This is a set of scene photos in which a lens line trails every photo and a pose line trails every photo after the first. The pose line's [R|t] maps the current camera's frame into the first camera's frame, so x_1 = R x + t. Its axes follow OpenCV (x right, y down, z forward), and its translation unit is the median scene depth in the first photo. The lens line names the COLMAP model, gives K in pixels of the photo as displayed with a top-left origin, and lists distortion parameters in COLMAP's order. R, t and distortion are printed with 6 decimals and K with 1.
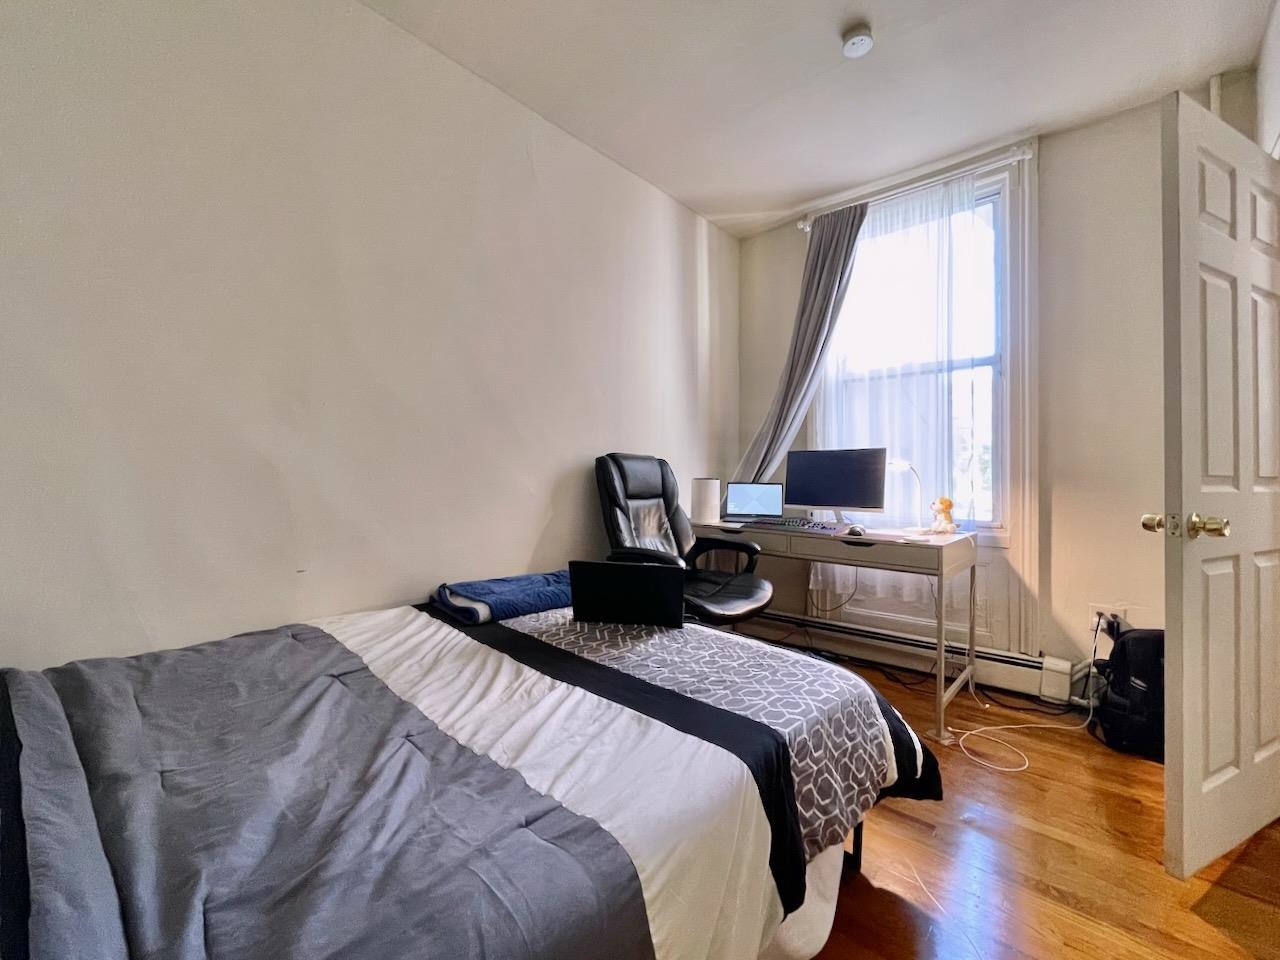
lens RADIAL K [[523.3, 0, 640.6], [0, 523.3, 476.9], [0, 0, 1]] dist [0.000554, 0.000232]
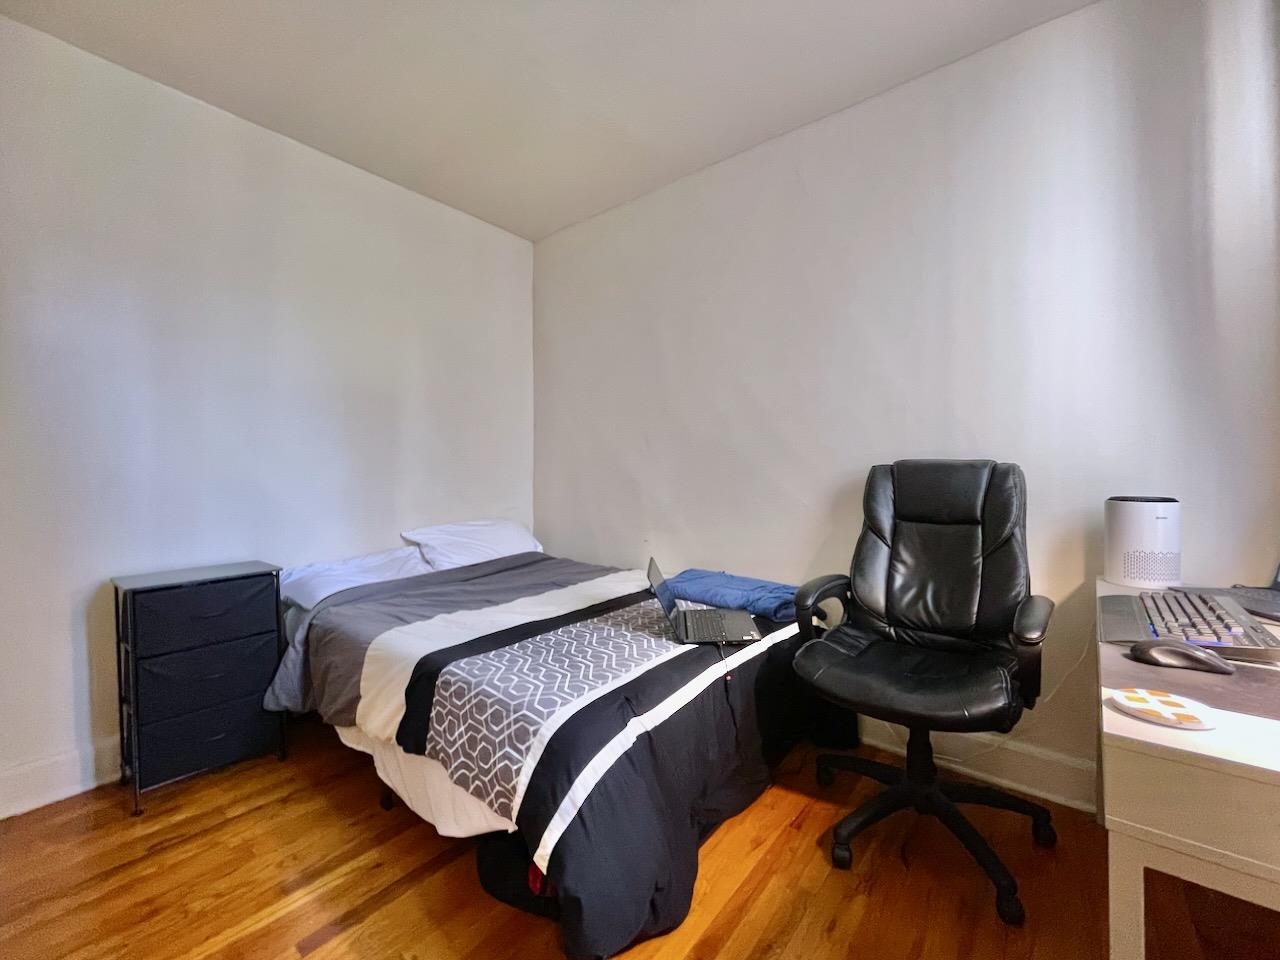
lens RADIAL K [[523.3, 0, 640.6], [0, 523.3, 476.9], [0, 0, 1]] dist [0.000554, 0.000232]
pose [[-0.022025, 0.004994, -0.999745, 1.056877], [0.023718, 0.999709, 0.004471, -0.039636], [0.999476, -0.023613, -0.022137, 0.935664]]
